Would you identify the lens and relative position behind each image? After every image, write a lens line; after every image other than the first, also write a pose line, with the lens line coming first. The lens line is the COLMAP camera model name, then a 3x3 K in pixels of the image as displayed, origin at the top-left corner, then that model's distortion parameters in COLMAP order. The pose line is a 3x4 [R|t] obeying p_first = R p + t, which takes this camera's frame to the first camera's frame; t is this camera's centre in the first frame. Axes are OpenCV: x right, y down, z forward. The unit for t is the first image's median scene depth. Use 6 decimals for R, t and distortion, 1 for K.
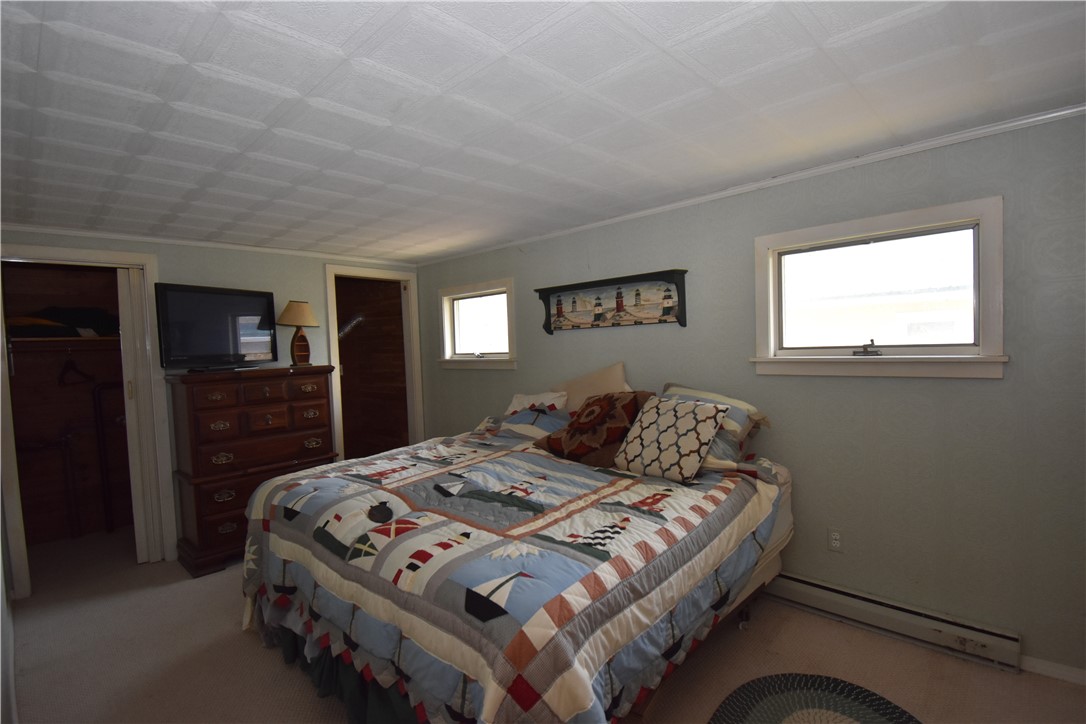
lens RADIAL K [[522.1, 0, 544.2], [0, 522.1, 361.4], [0, 0, 1]] dist [-0.003218, -0.011517]
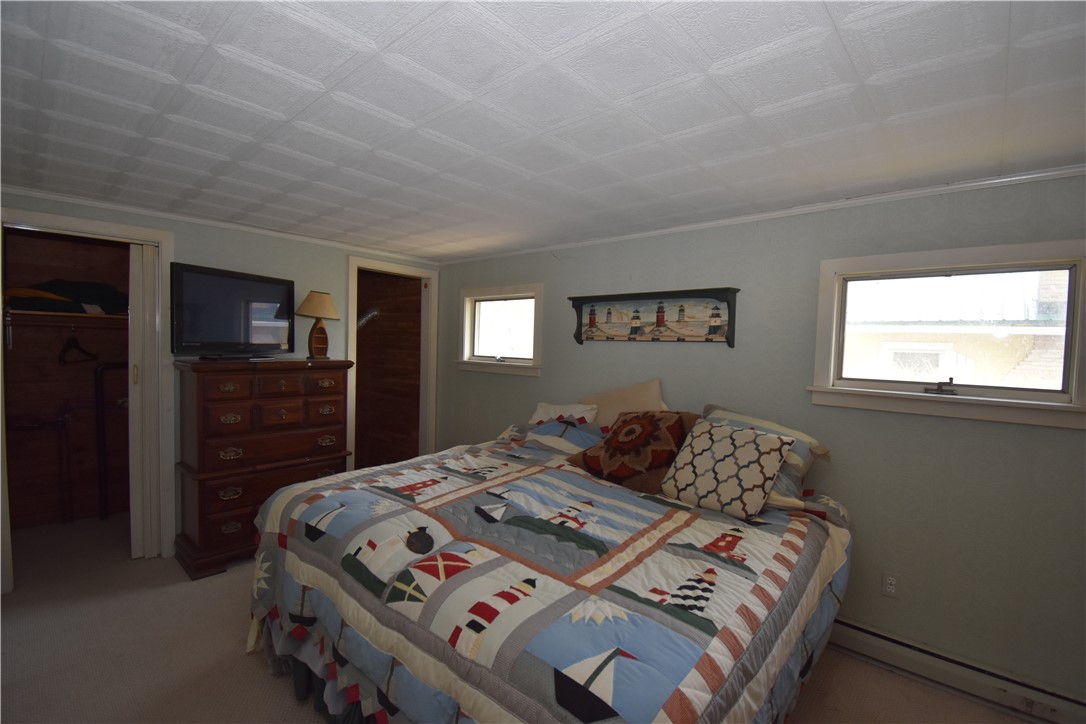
lens RADIAL K [[483.1, 0, 542.6], [0, 483.1, 358.9], [0, 0, 1]] dist [-0.005527, -0.009521]
pose [[0.997270, 0.065729, 0.033635, -0.132532], [-0.065602, 0.997834, -0.004866, -0.022646], [-0.033882, 0.002646, 0.999422, 0.152156]]
